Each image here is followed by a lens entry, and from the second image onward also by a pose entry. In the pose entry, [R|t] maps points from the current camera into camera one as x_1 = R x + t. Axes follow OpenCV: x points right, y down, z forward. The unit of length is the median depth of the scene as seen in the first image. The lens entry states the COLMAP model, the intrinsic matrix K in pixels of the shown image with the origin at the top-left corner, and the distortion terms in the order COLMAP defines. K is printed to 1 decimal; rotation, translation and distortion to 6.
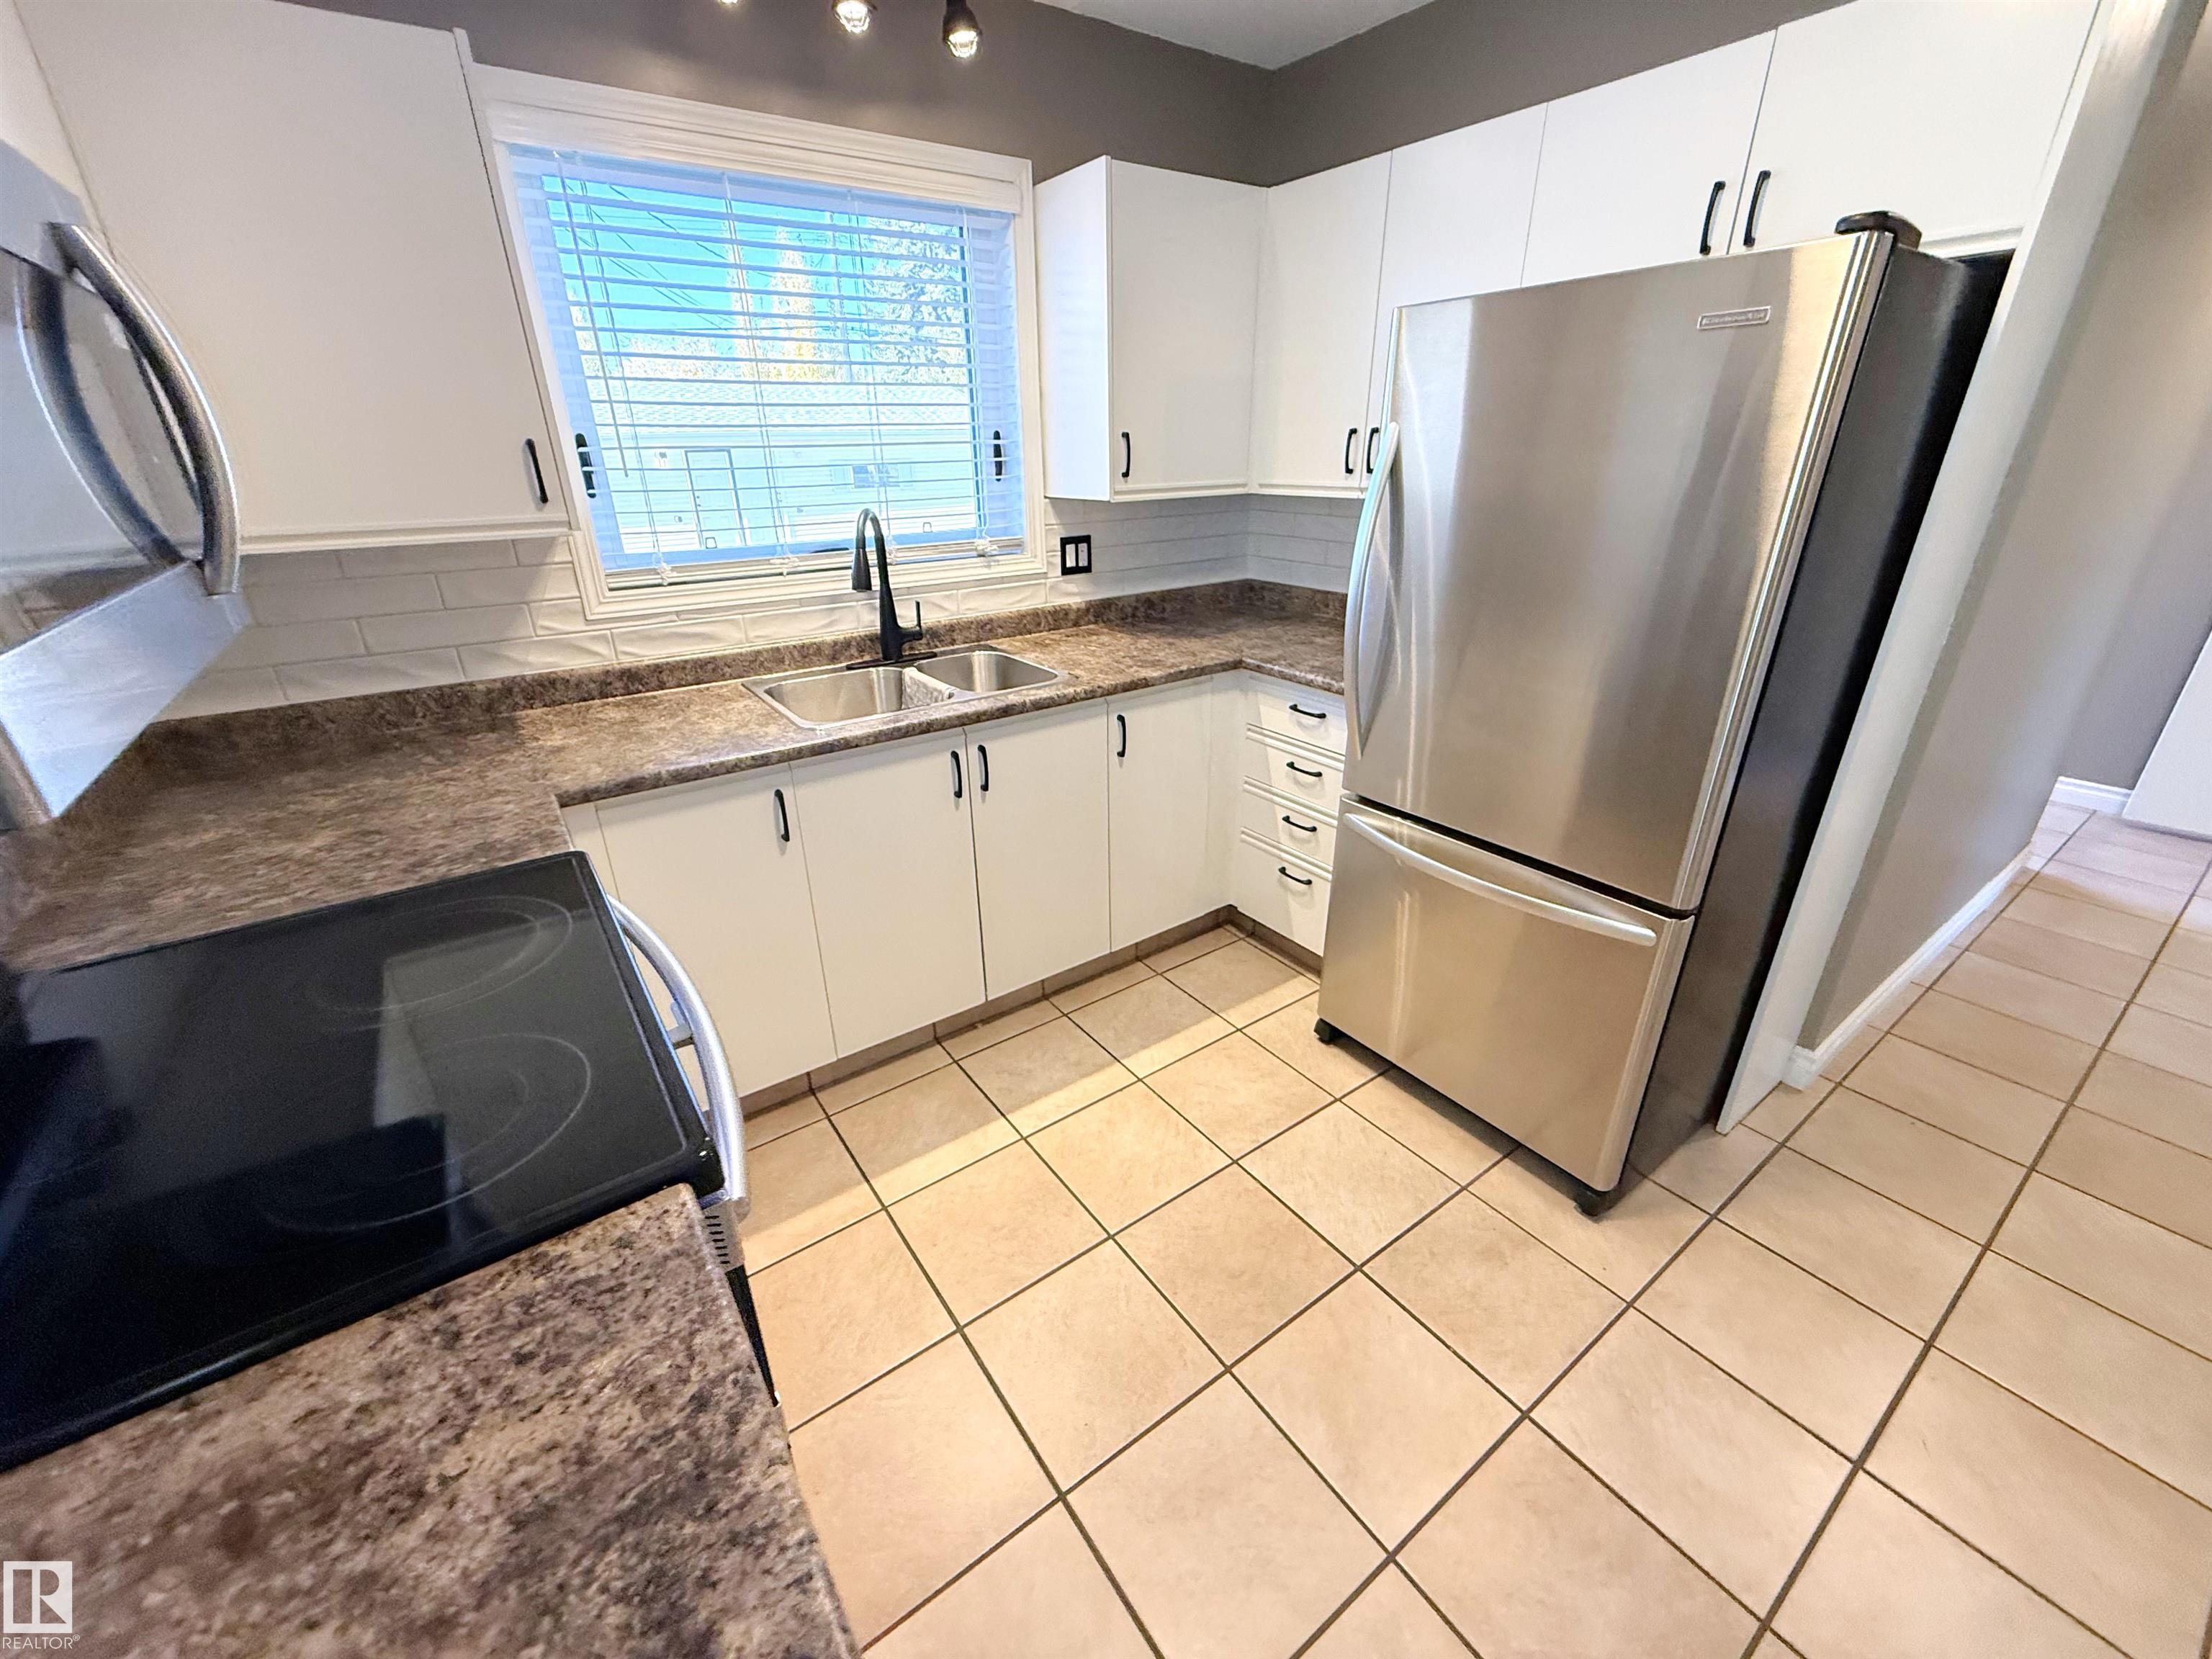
lens RADIAL K [[877.3, 0, 1102.8], [0, 877.3, 829.2], [0, 0, 1]] dist [-0.001806, 0.000377]
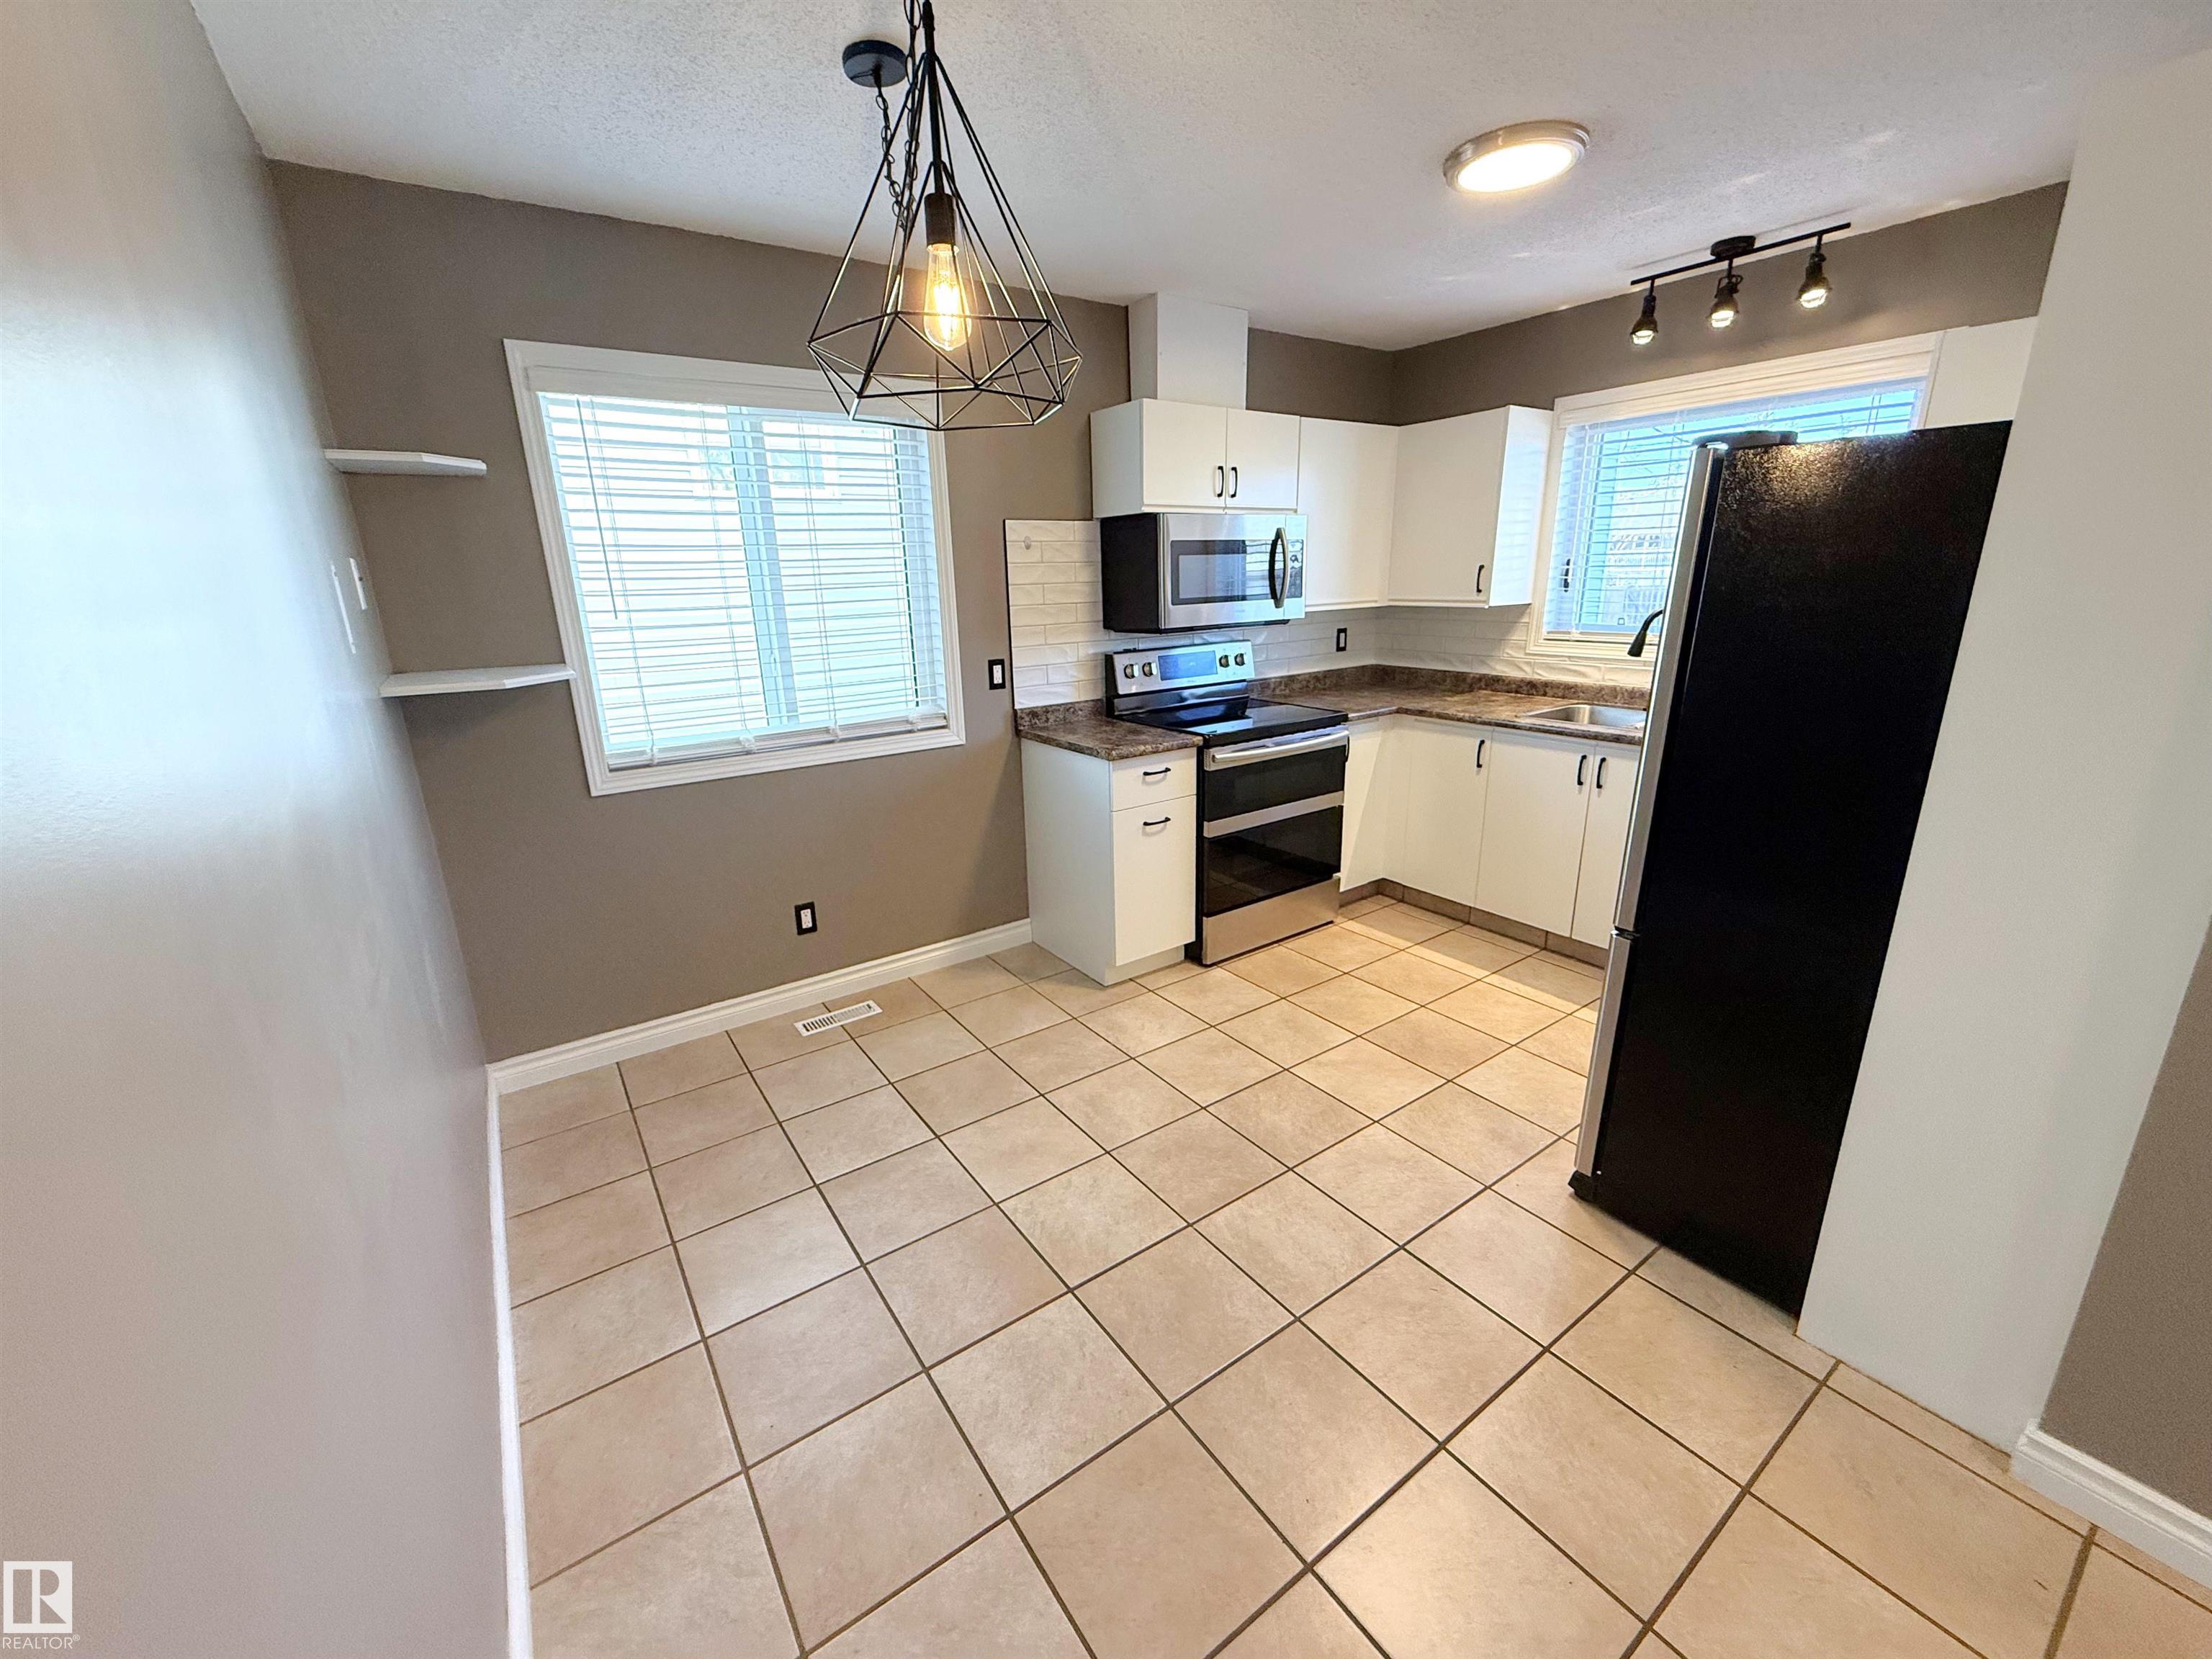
lens RADIAL K [[892.9, 0, 1097.0], [0, 892.9, 827.9], [0, 0, 1]] dist [-0.000405, 0.000712]
pose [[-0.005685, 0.291691, -0.956496, 1.288656], [-0.380655, 0.883869, 0.271805, -0.069149], [0.924700, 0.365640, 0.106009, 0.063232]]
